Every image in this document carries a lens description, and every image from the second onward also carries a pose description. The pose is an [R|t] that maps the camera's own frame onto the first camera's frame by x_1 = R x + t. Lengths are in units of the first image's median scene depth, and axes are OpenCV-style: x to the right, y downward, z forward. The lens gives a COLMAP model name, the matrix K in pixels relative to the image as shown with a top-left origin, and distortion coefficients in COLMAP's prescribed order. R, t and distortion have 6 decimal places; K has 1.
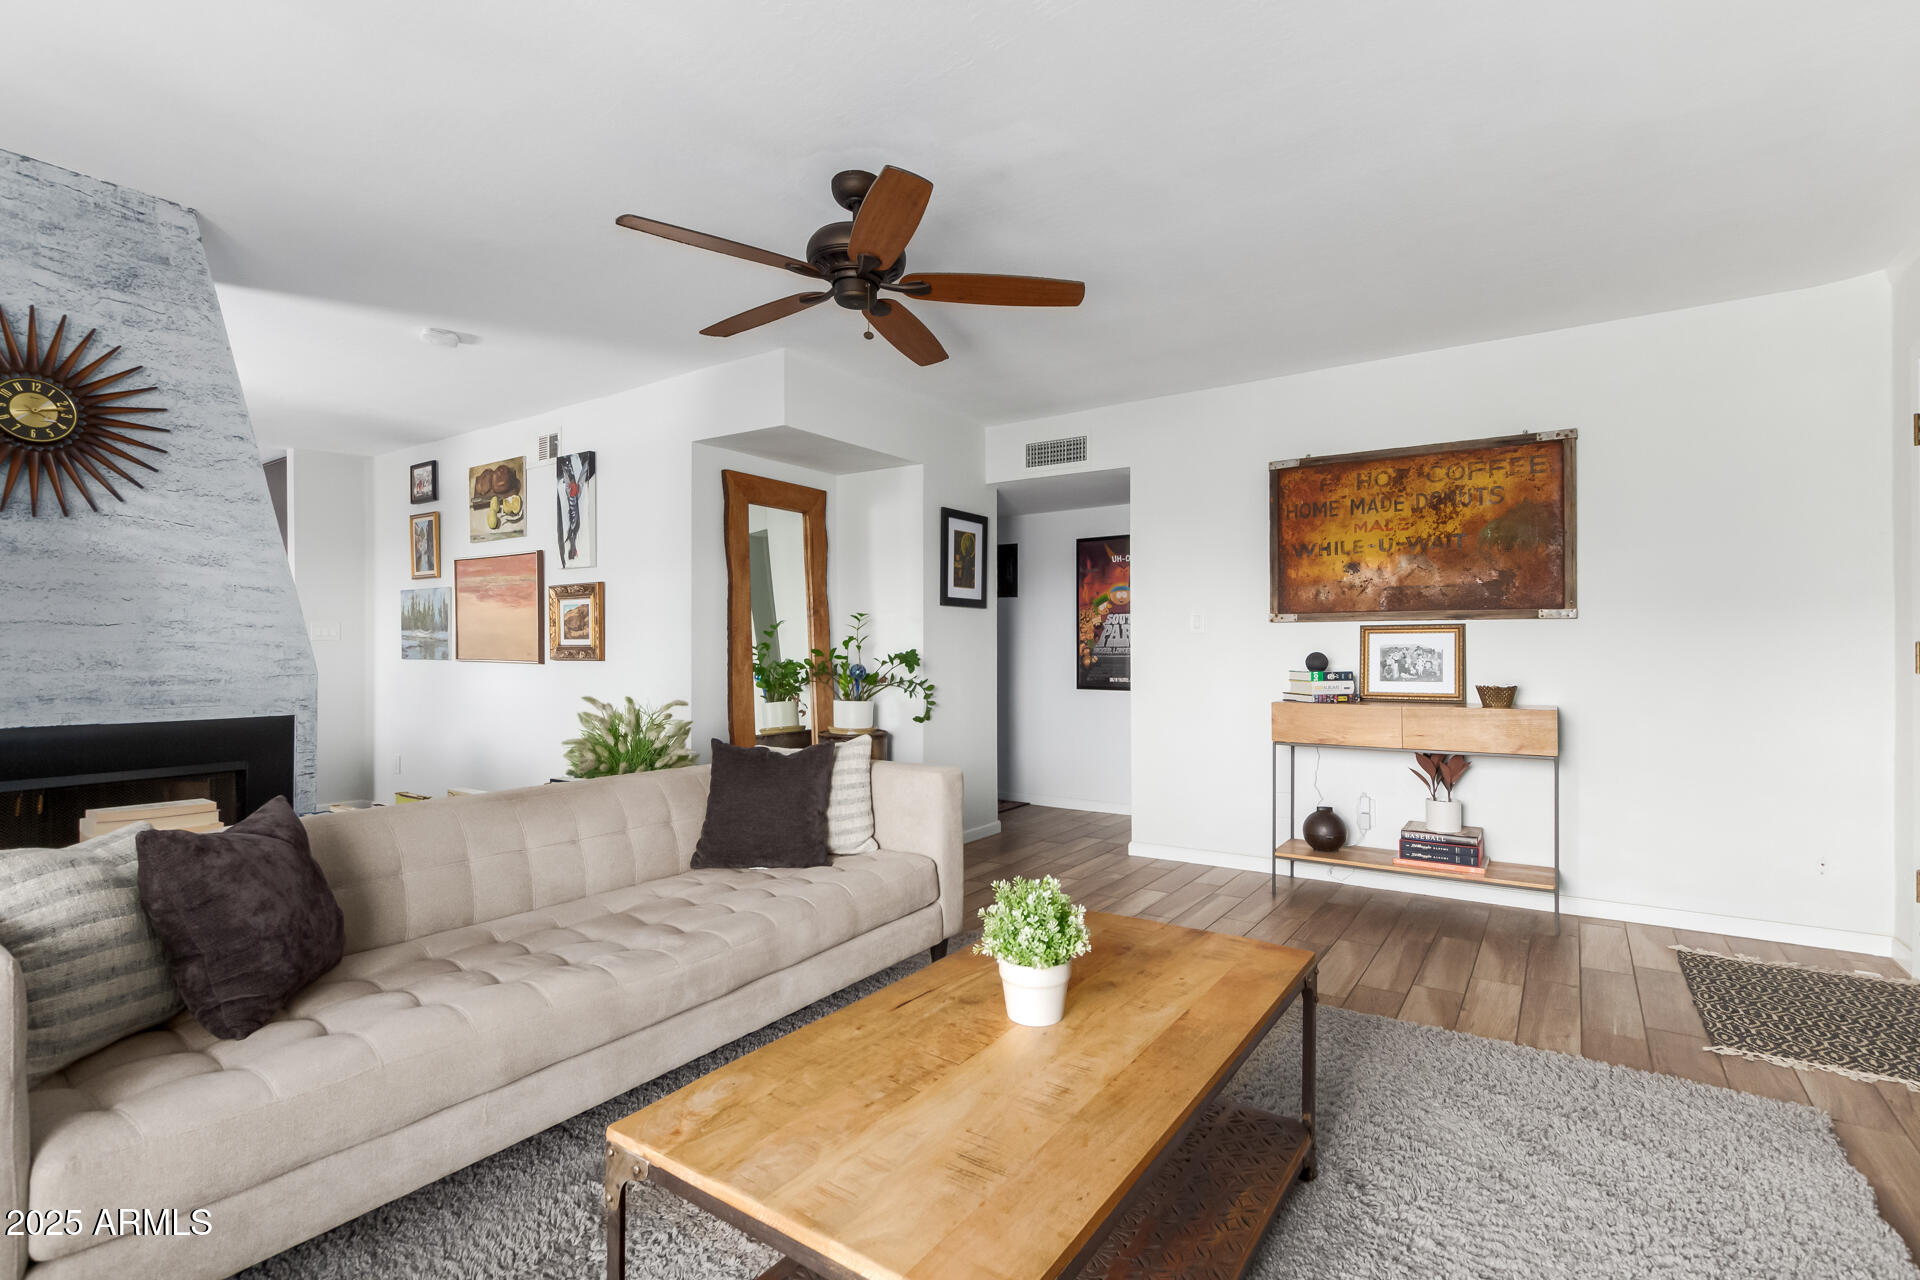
lens RADIAL K [[897.4, 0, 964.1], [0, 897.4, 646.3], [0, 0, 1]] dist [0.026924, 0.000375]
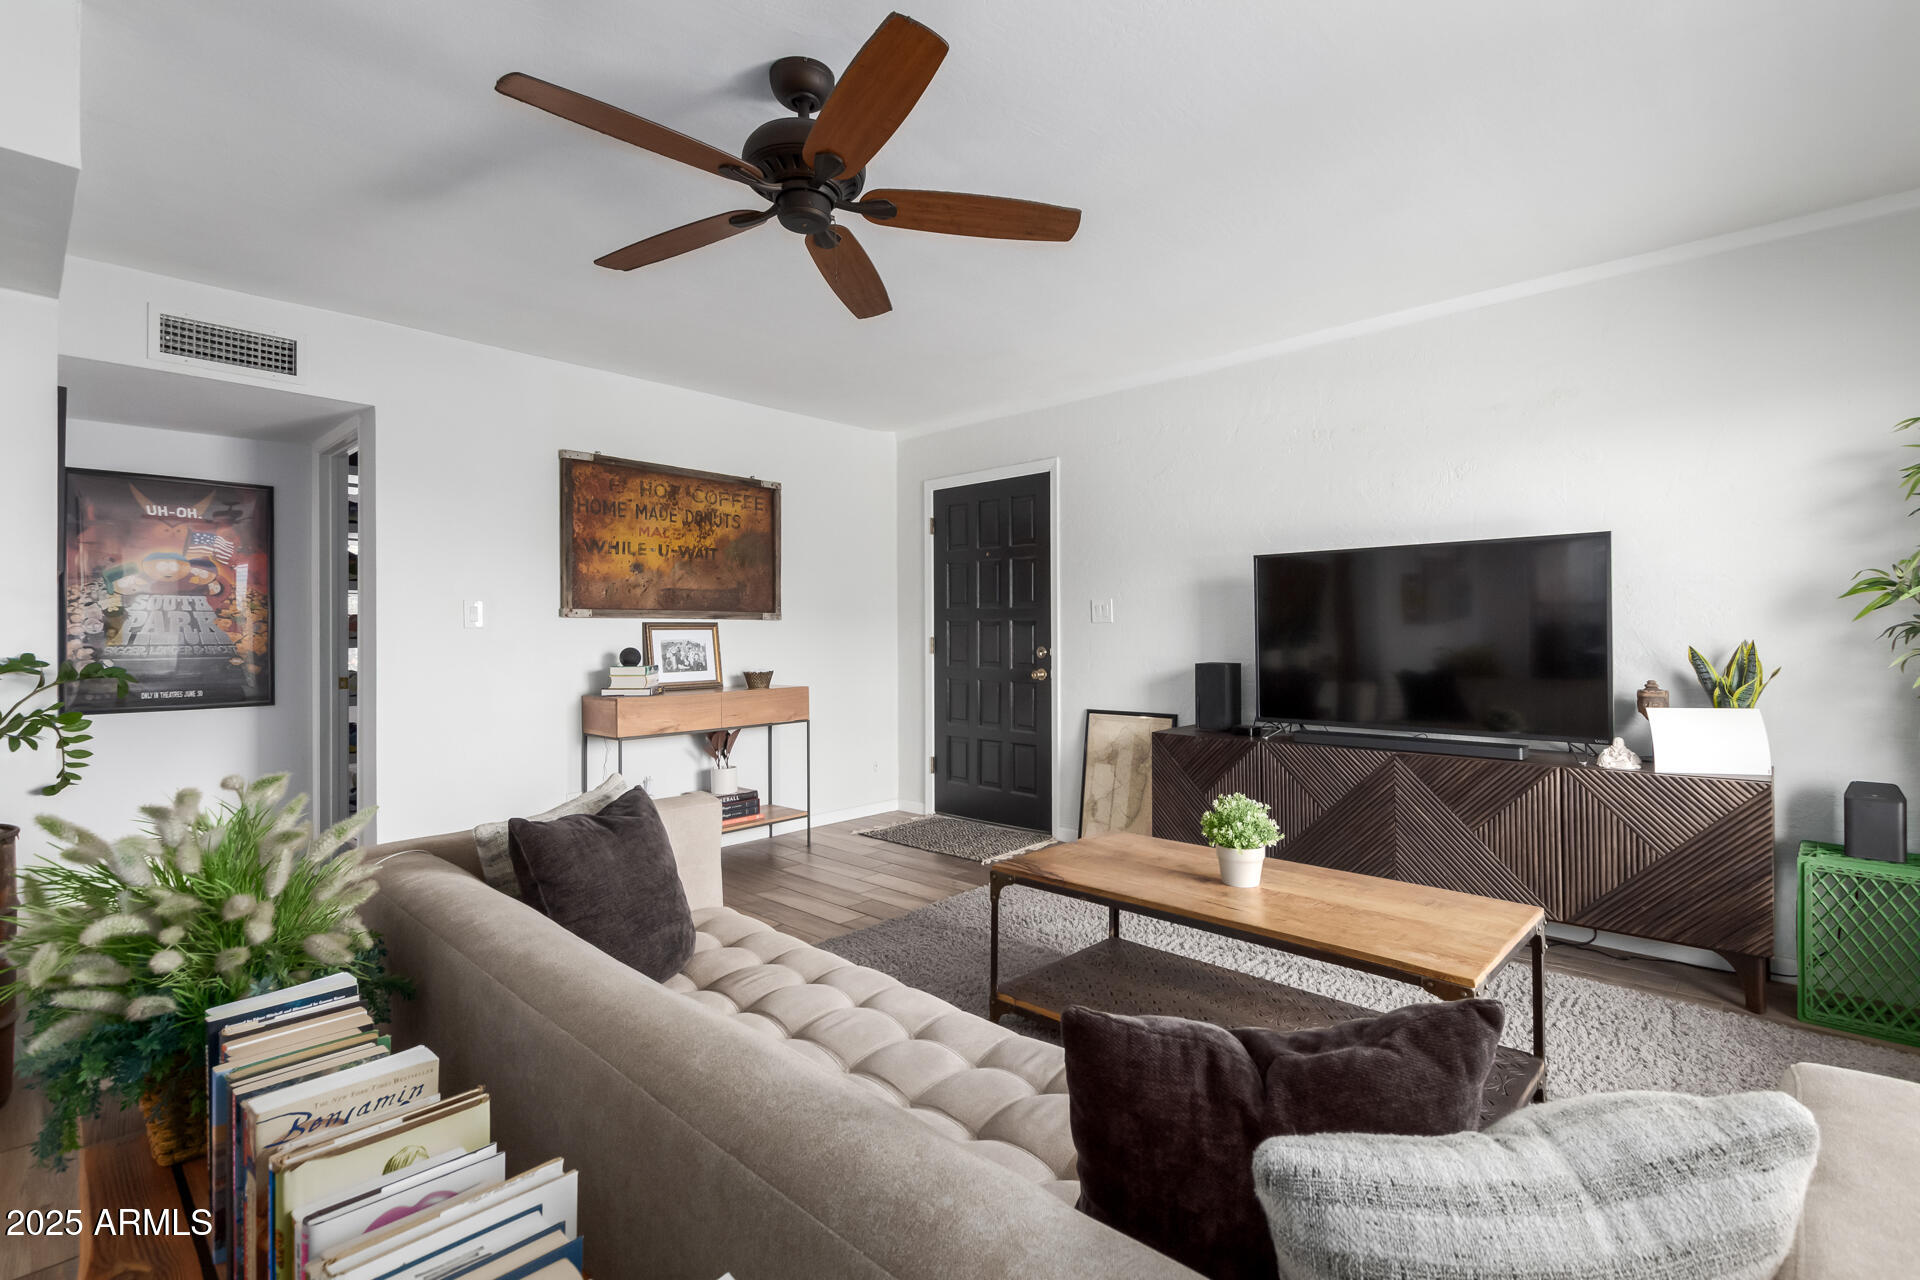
lens RADIAL K [[897.4, 0, 964.3], [0, 897.4, 630.4], [0, 0, 1]] dist [0.026924, 0.000375]
pose [[0.159810, 0.004171, 0.987139, -0.578333], [0.003475, 0.999983, -0.004788, -0.007077], [-0.987142, 0.004195, 0.159793, 0.461912]]
